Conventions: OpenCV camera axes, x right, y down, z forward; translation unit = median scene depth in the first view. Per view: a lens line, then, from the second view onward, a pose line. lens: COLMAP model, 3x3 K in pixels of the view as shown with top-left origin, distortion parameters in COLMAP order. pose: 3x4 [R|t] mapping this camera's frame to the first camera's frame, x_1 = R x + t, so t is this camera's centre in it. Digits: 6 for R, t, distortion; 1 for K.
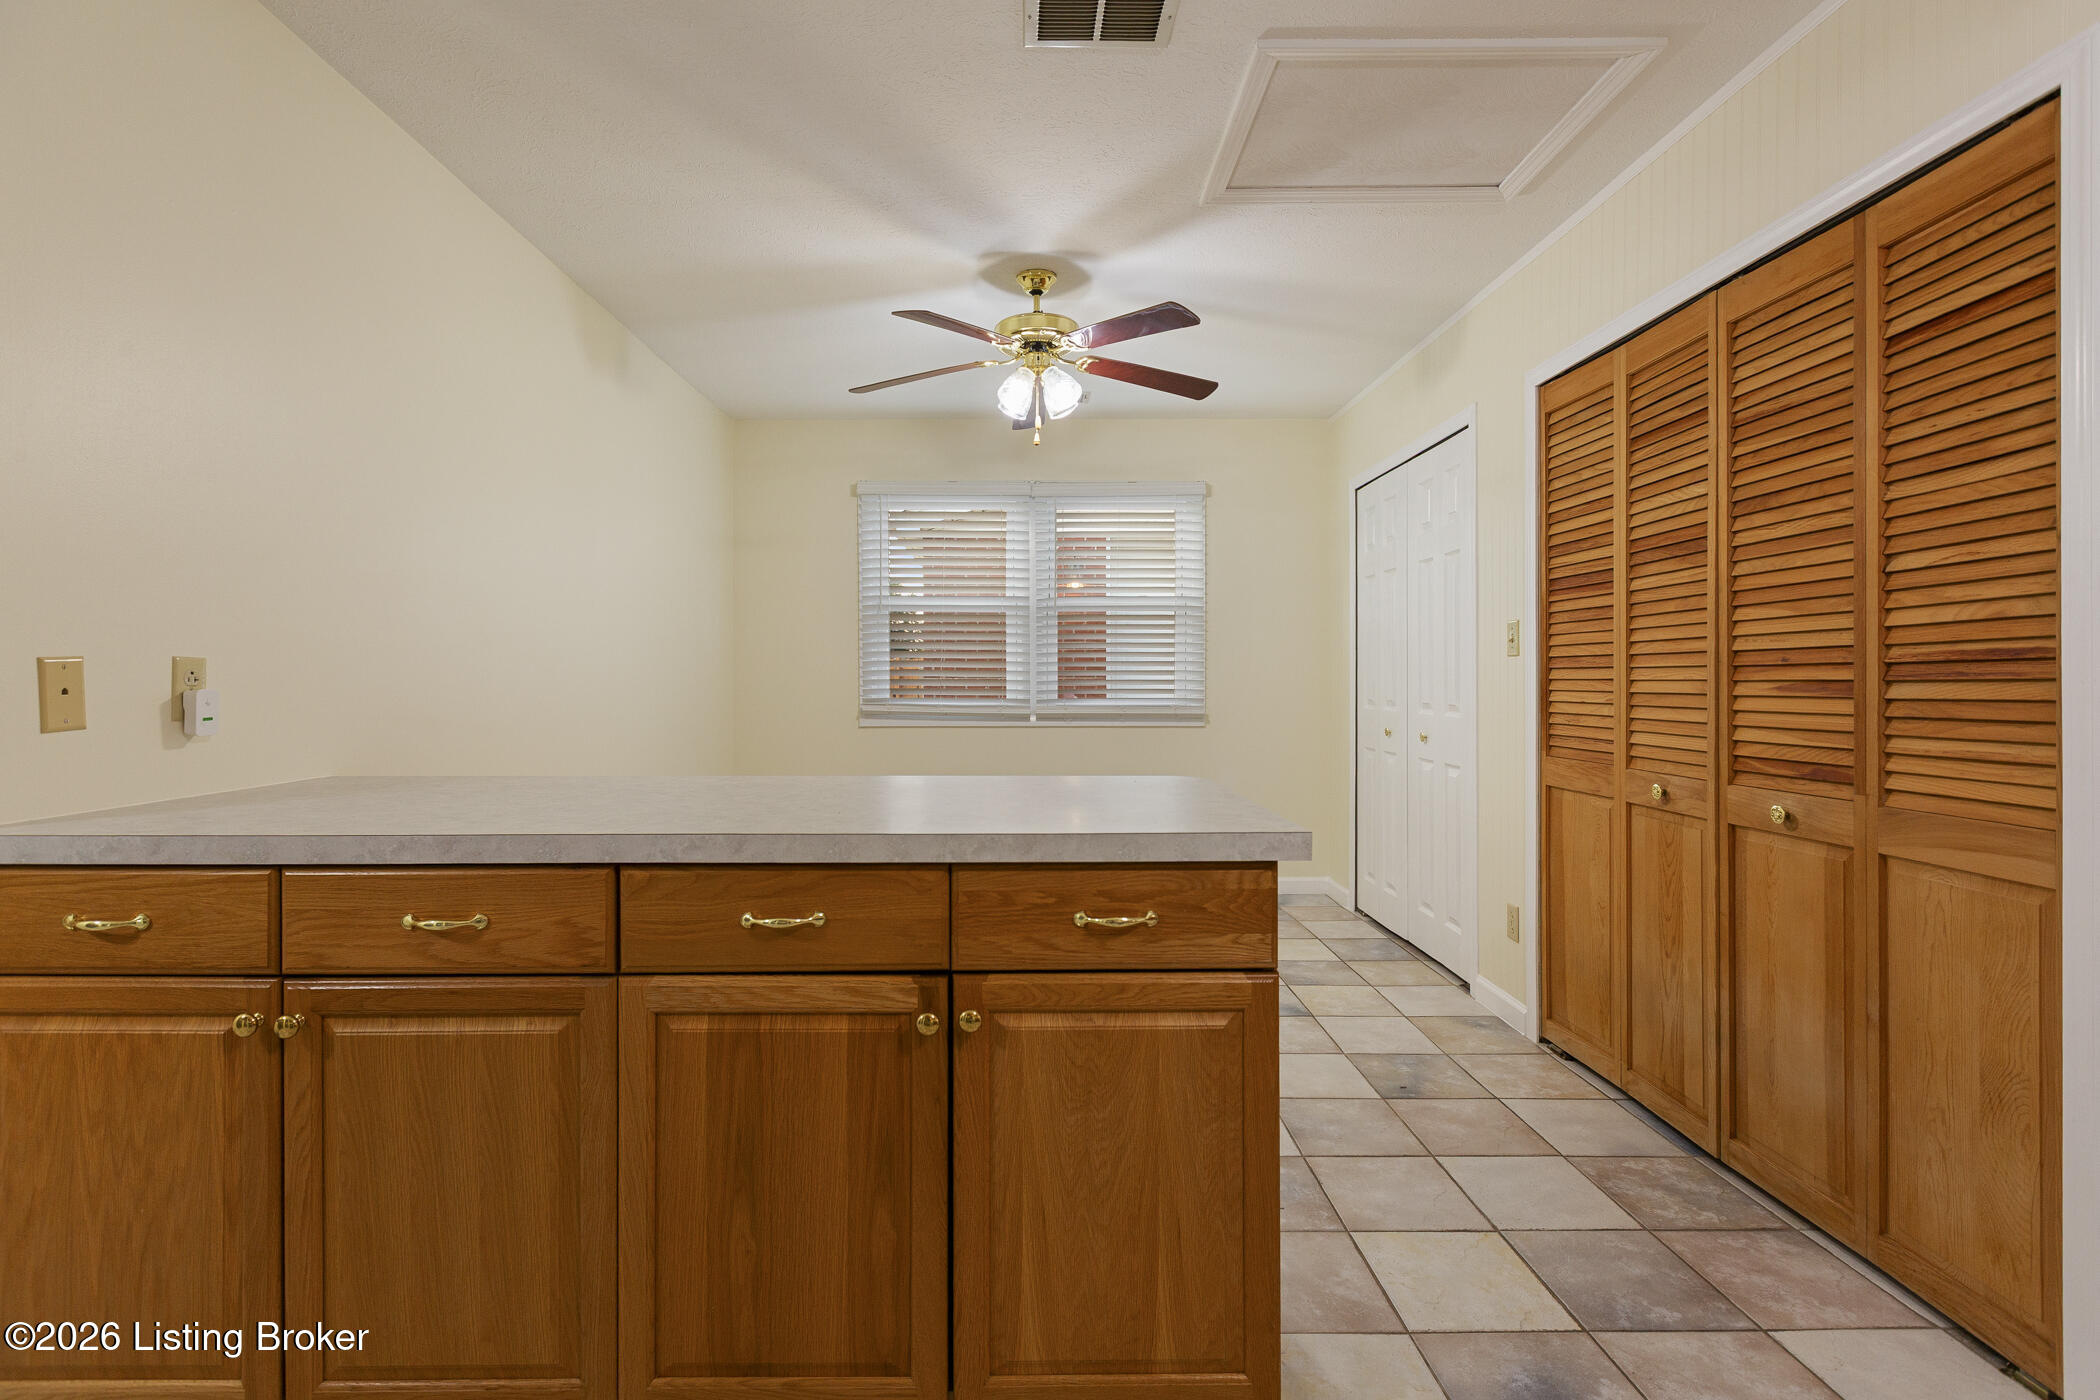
lens RADIAL K [[964.9, 0, 1024.0], [0, 964.9, 677.3], [0, 0, 1]] dist [0.000112, -0.000408]
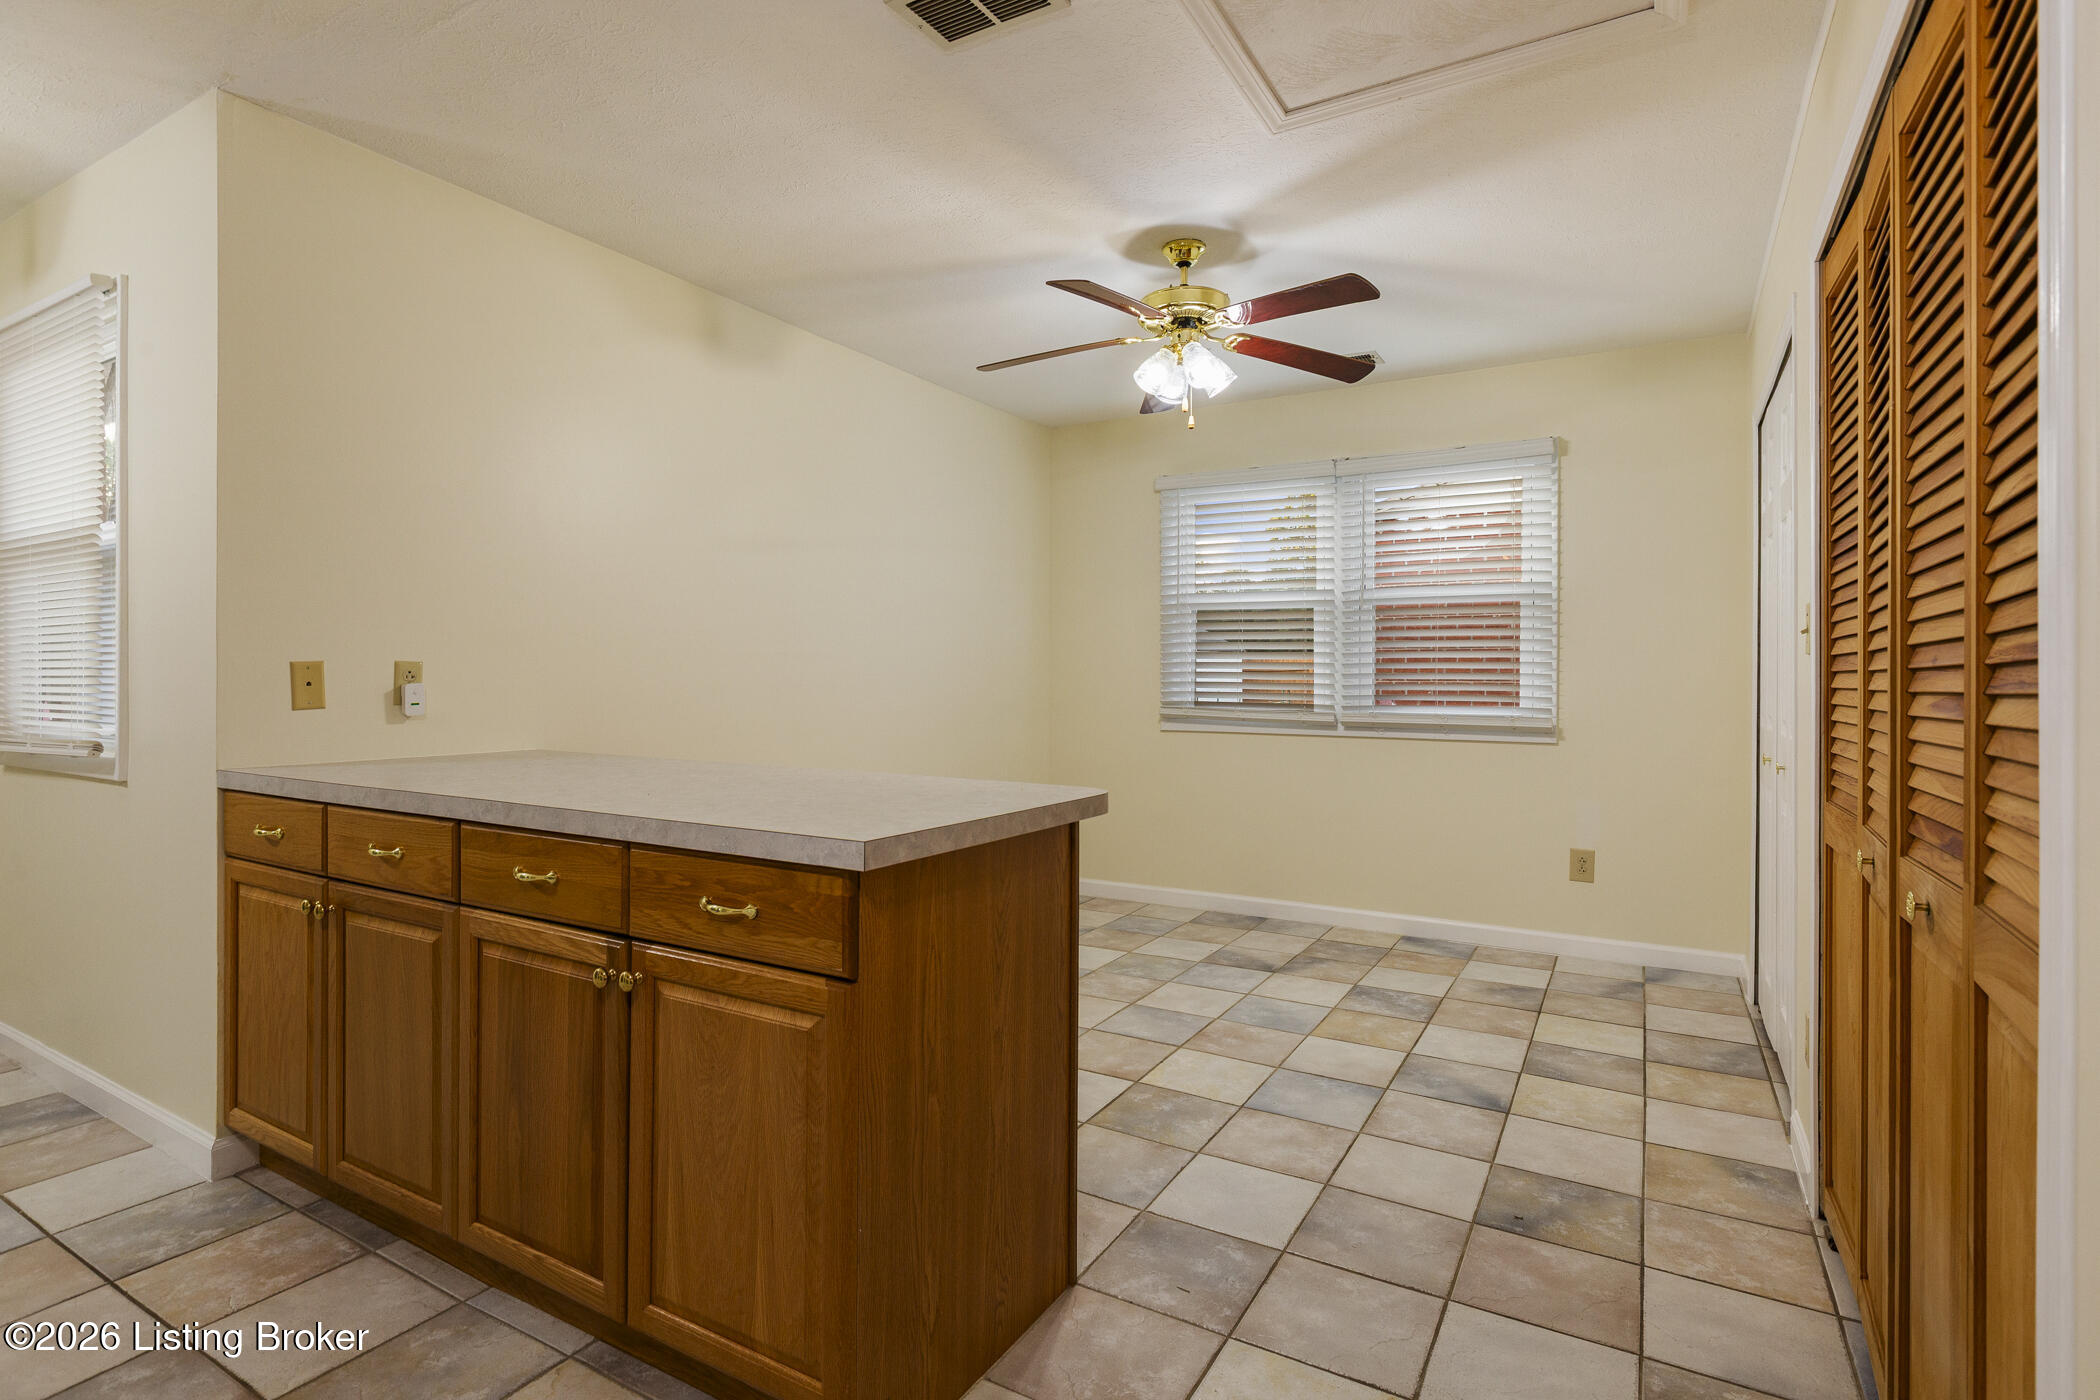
lens RADIAL K [[1030.0, 0, 1050.7], [0, 1030.0, 674.4], [0, 0, 1]] dist [-0.004254, -0.000522]
pose [[0.860743, 0.004638, -0.509018, 0.719424], [-0.007047, 0.999971, -0.002806, -0.003231], [0.508991, 0.006003, 0.860751, 0.154745]]
